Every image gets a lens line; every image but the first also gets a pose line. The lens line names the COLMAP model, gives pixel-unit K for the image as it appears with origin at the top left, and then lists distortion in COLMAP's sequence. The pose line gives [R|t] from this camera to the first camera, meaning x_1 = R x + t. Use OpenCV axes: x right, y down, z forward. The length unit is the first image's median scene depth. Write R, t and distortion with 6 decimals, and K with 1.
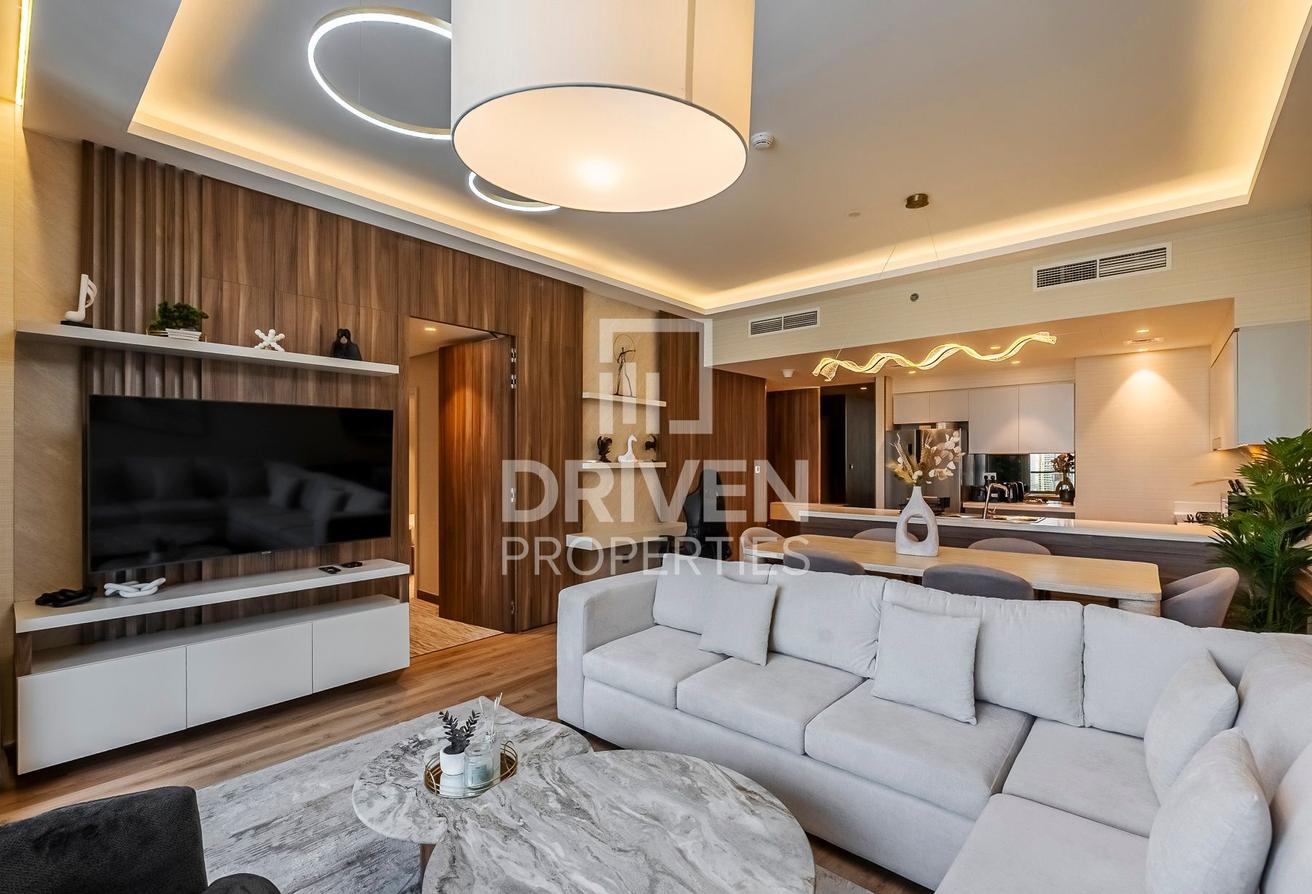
lens RADIAL K [[583.1, 0, 651.5], [0, 583.1, 459.5], [0, 0, 1]] dist [-0.005007, -0.000225]
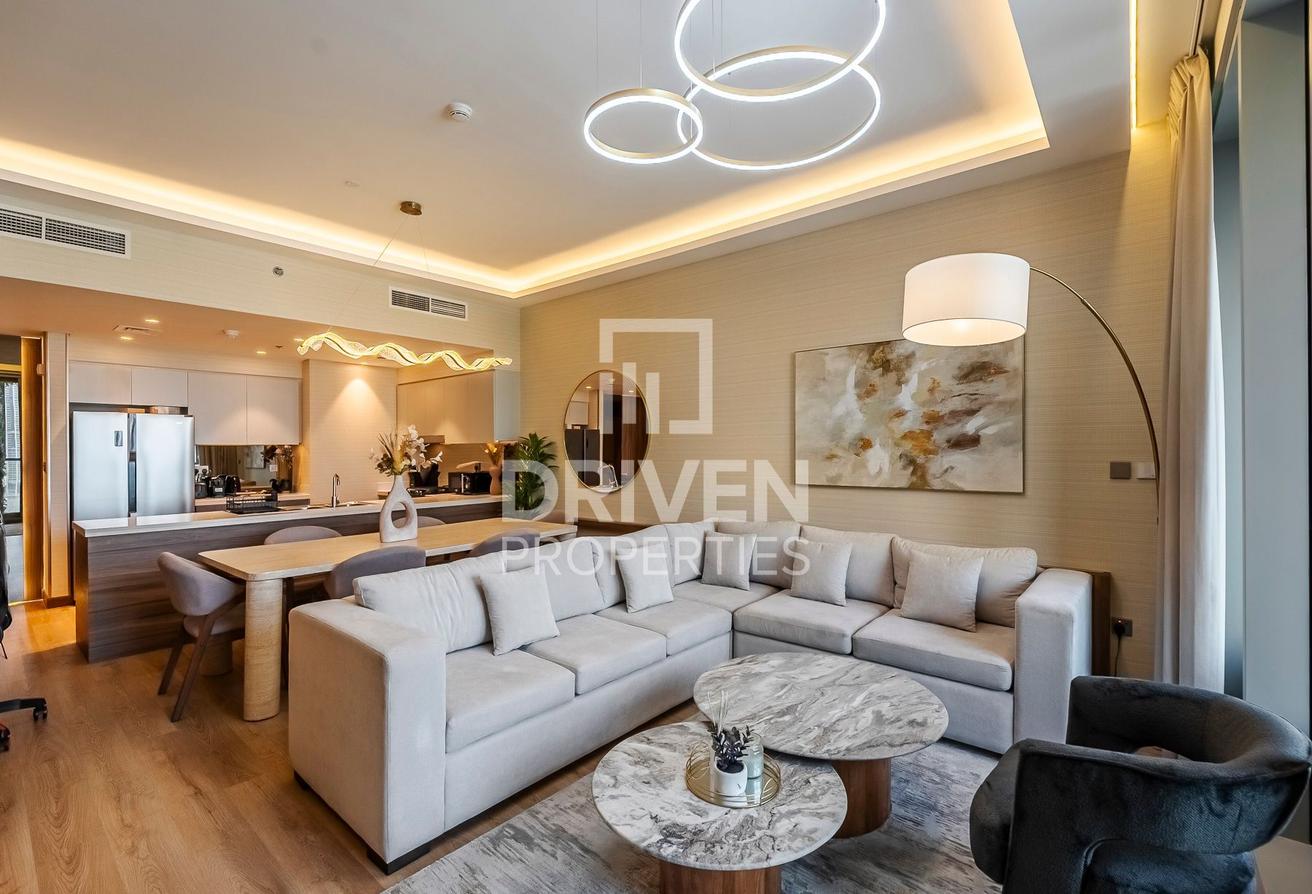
lens RADIAL K [[585.4, 0, 660.6], [0, 585.4, 448.7], [0, 0, 1]] dist [-0.002112, 0.000400]
pose [[-0.036804, 0.003918, 0.999315, -1.367133], [0.003193, 0.999988, -0.003803, 0.007993], [-0.999317, 0.003051, -0.036816, 1.256265]]
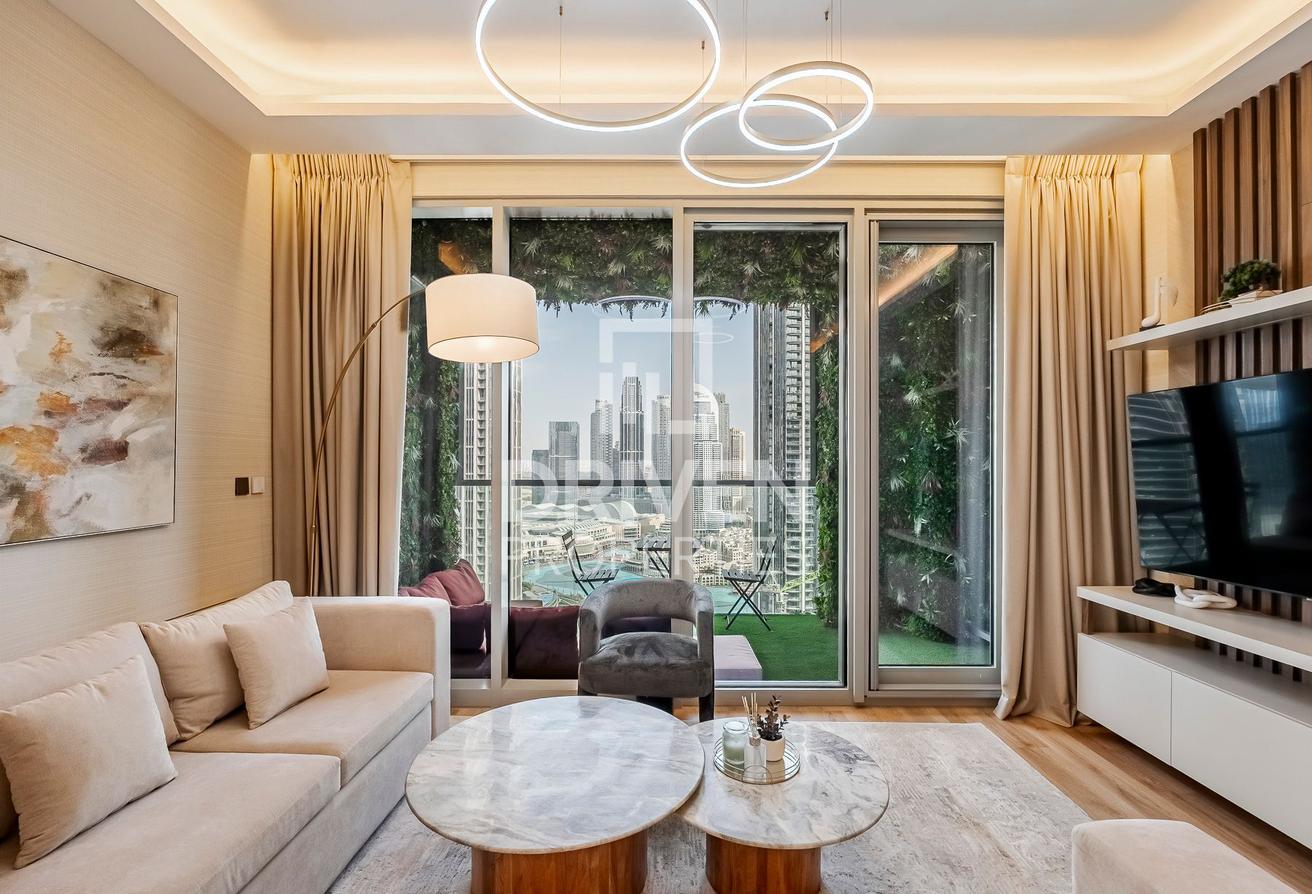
lens RADIAL K [[585.4, 0, 660.6], [0, 585.4, 448.7], [0, 0, 1]] dist [-0.002112, 0.000400]
pose [[-0.750286, -0.010120, -0.661036, 0.560181], [0.004889, 0.999771, -0.020856, 0.004925], [0.661096, -0.018880, -0.750064, 1.832725]]
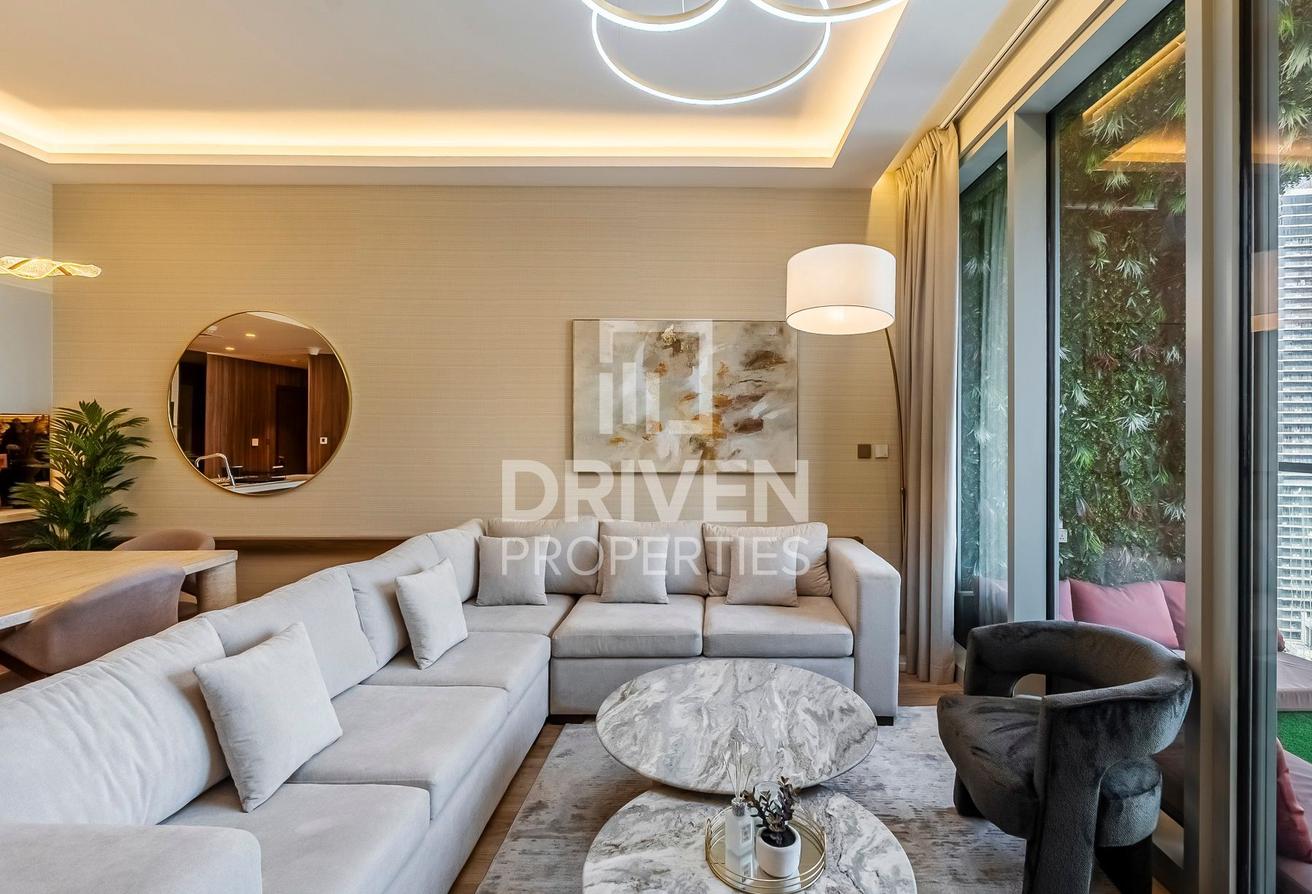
lens RADIAL K [[606.8, 0, 714.6], [0, 606.8, 433.3], [0, 0, 1]] dist [-0.003181, 0.000521]
pose [[-0.679373, -0.000506, 0.733793, -0.907012], [-0.001585, 0.999998, -0.000778, 0.008432], [-0.733792, -0.001692, -0.679373, 1.717771]]
